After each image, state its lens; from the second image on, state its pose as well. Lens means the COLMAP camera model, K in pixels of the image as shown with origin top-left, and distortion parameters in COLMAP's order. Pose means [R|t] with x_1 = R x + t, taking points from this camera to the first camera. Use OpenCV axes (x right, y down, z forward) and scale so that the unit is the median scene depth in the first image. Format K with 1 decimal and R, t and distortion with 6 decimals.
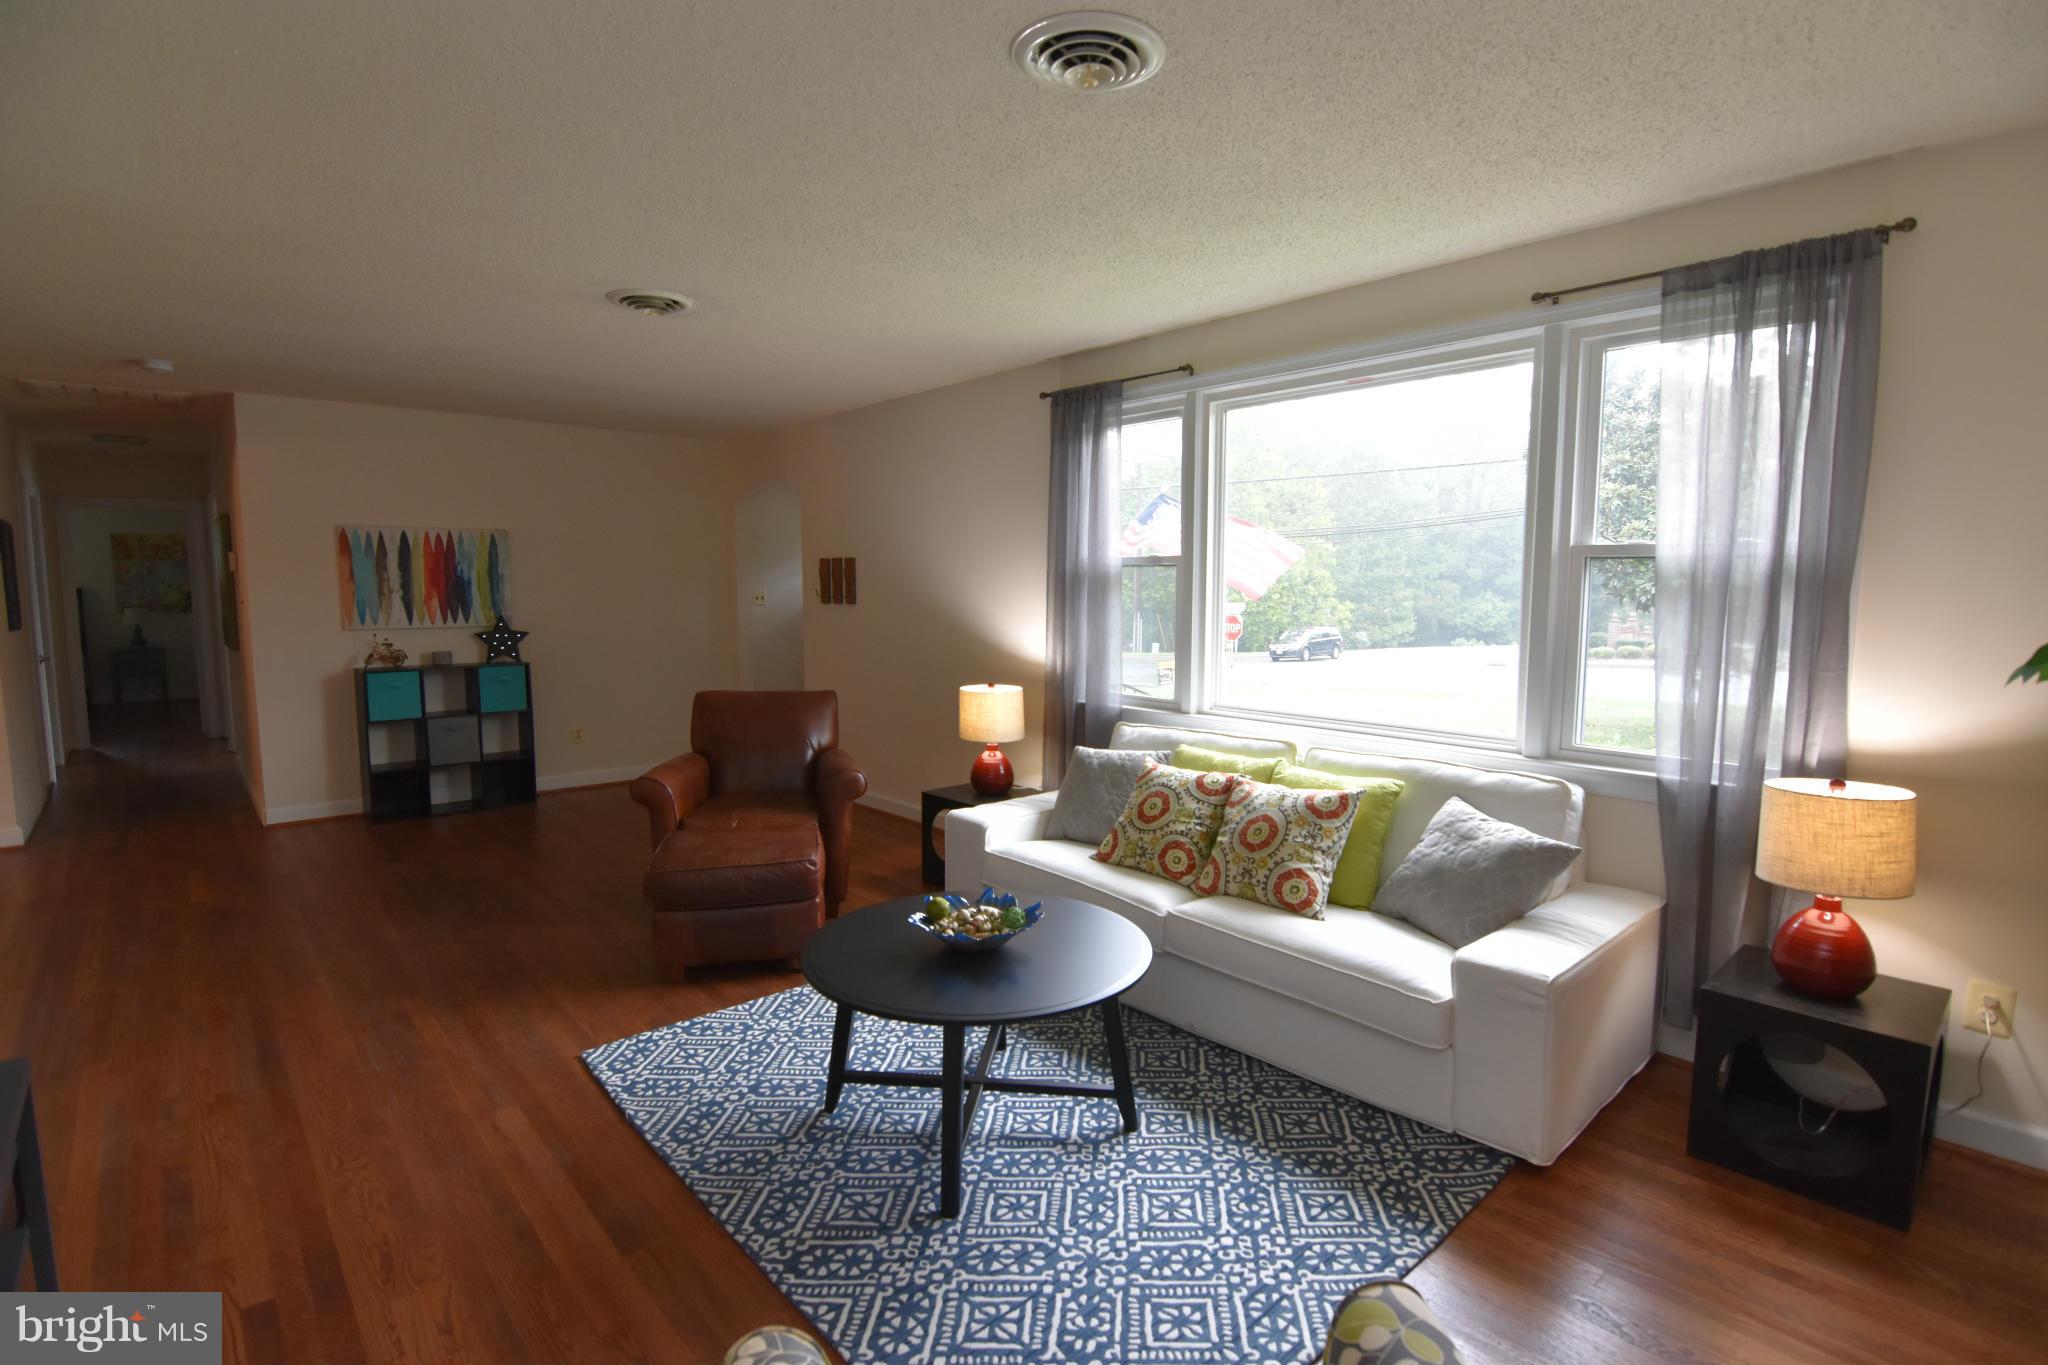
lens RADIAL K [[996.5, 0, 1032.8], [0, 996.5, 683.4], [0, 0, 1]] dist [-0.008401, -0.007671]
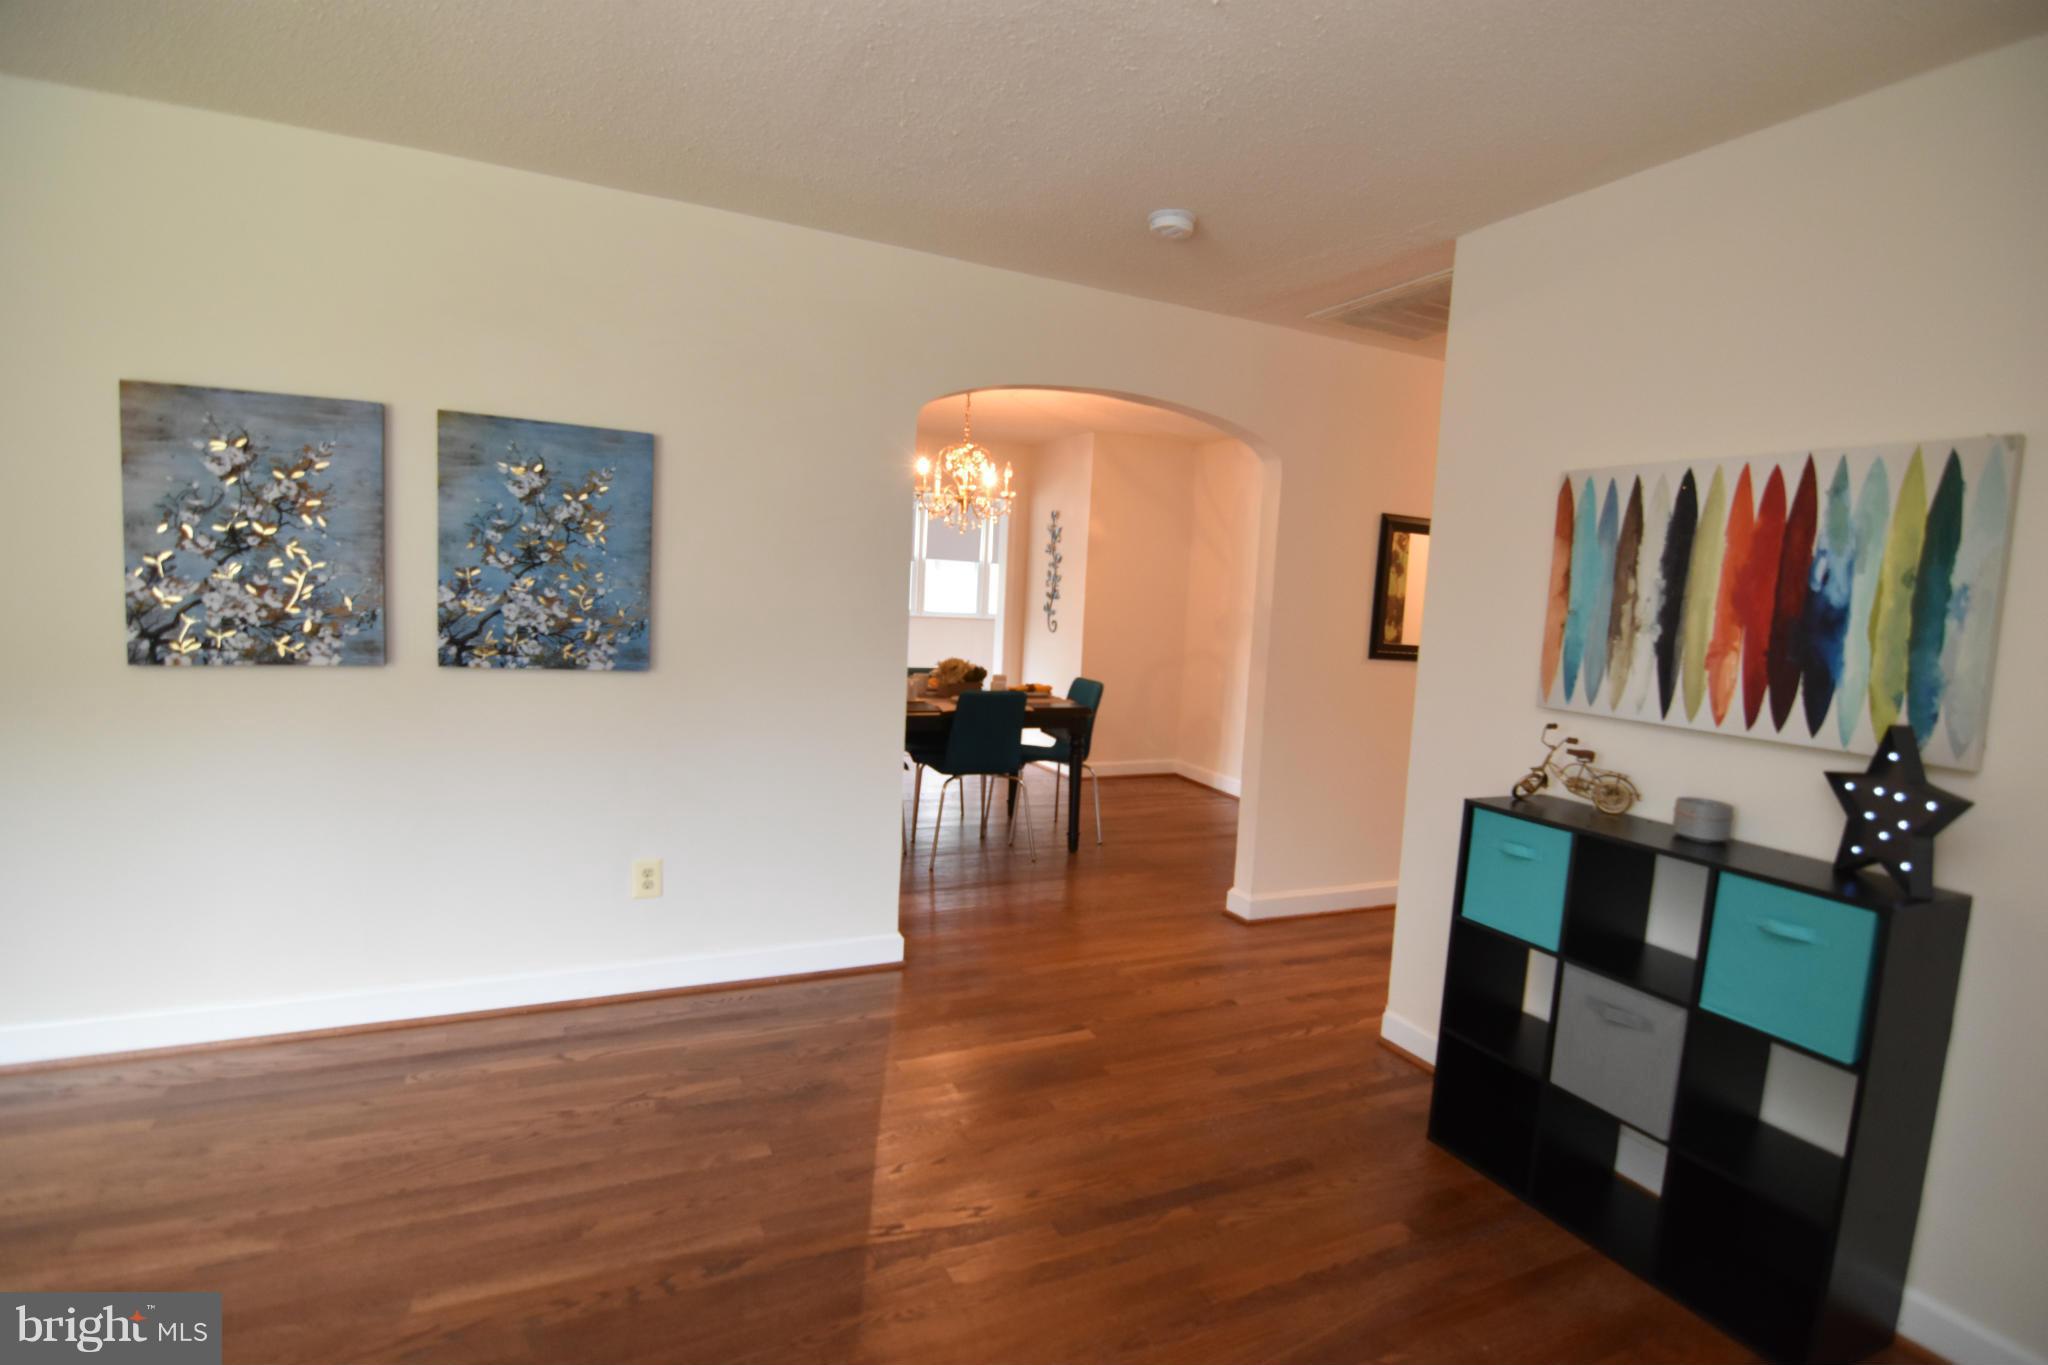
lens RADIAL K [[996.5, 0, 1032.8], [0, 996.5, 683.4], [0, 0, 1]] dist [-0.008401, -0.007671]
pose [[-0.275429, 0.077874, -0.958162, -0.314876], [-0.149827, 0.981056, 0.122803, -0.132868], [0.949574, 0.177383, -0.258544, 1.402202]]
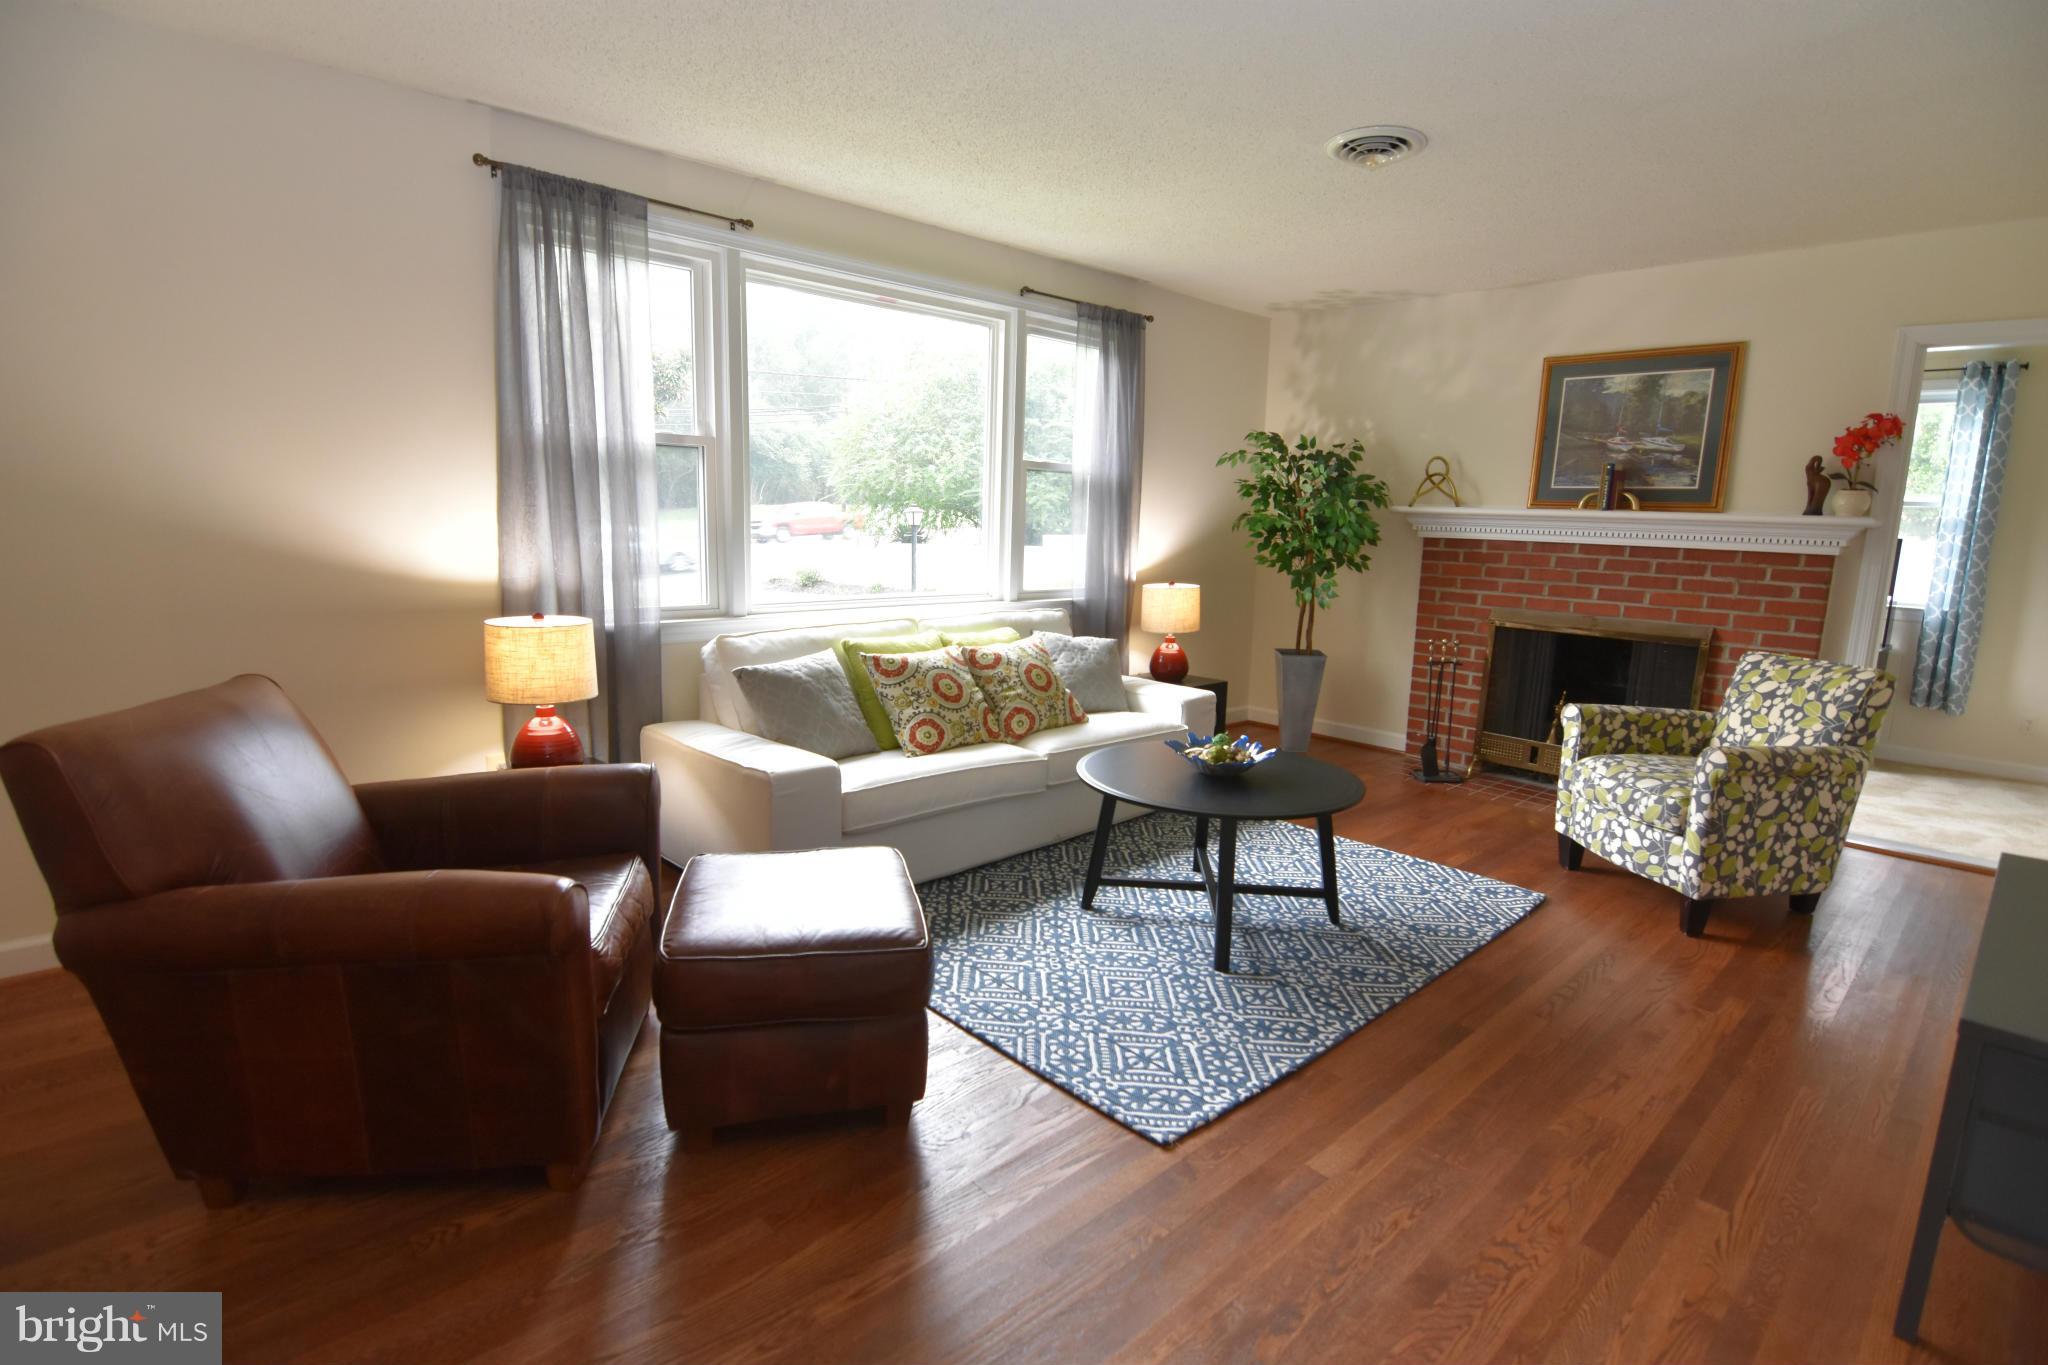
lens RADIAL K [[987.8, 0, 1031.3], [0, 987.8, 682.2], [0, 0, 1]] dist [0.002503, -0.019000]
pose [[-0.028780, -0.173328, 0.984444, -0.851060], [0.072325, 0.981909, 0.174996, -0.055859], [-0.996966, 0.076237, -0.015723, 0.854537]]
